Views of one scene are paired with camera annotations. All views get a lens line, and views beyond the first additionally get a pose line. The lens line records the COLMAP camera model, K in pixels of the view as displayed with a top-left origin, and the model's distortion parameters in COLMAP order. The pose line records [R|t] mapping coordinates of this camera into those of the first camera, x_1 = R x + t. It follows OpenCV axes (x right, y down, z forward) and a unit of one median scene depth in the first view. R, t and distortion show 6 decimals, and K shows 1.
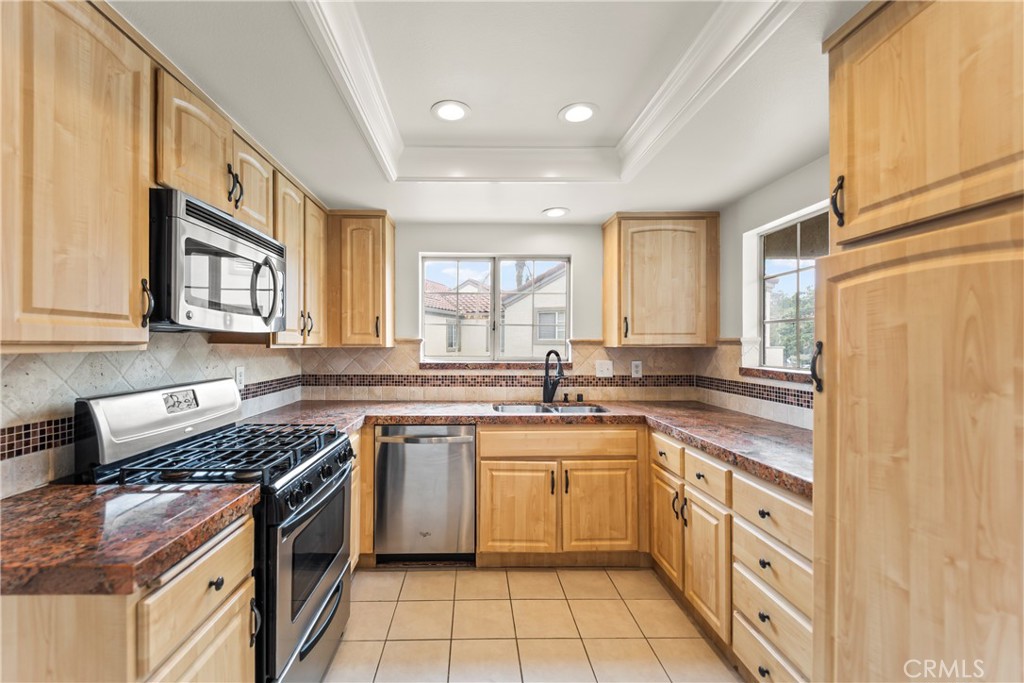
lens RADIAL K [[399.3, 0, 476.2], [0, 399.3, 342.1], [0, 0, 1]] dist [0.019034, -0.009511]
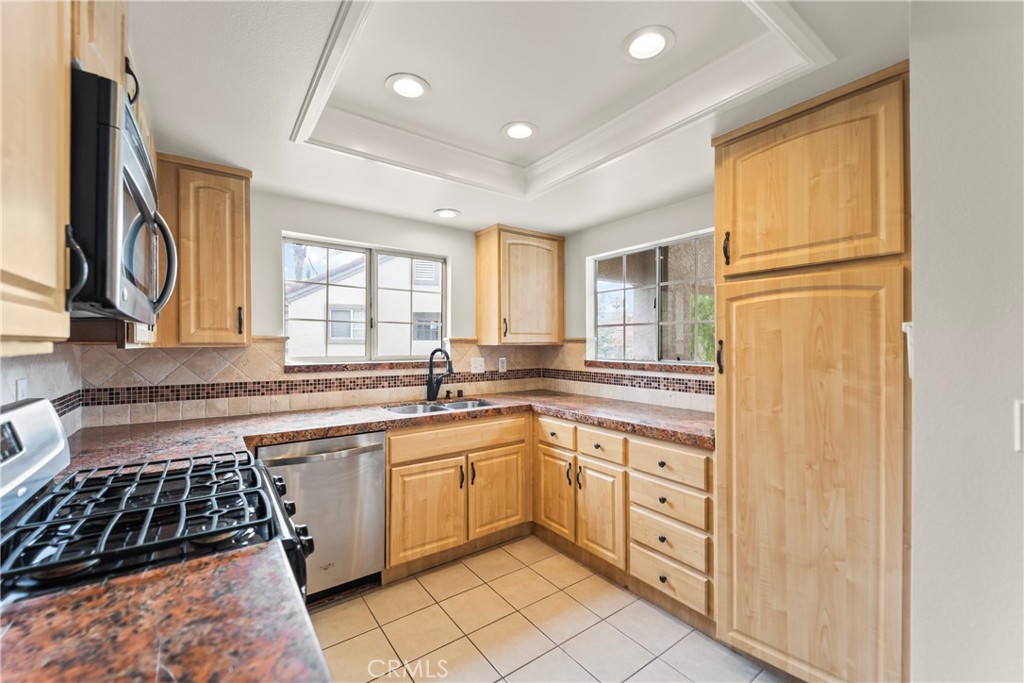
lens RADIAL K [[399.3, 0, 476.2], [0, 399.3, 342.1], [0, 0, 1]] dist [0.019034, -0.009511]
pose [[0.833227, -0.000180, 0.552931, -0.348624], [-0.001059, 0.999998, 0.001922, 0.001981], [-0.552930, -0.002187, 0.833225, 0.121980]]
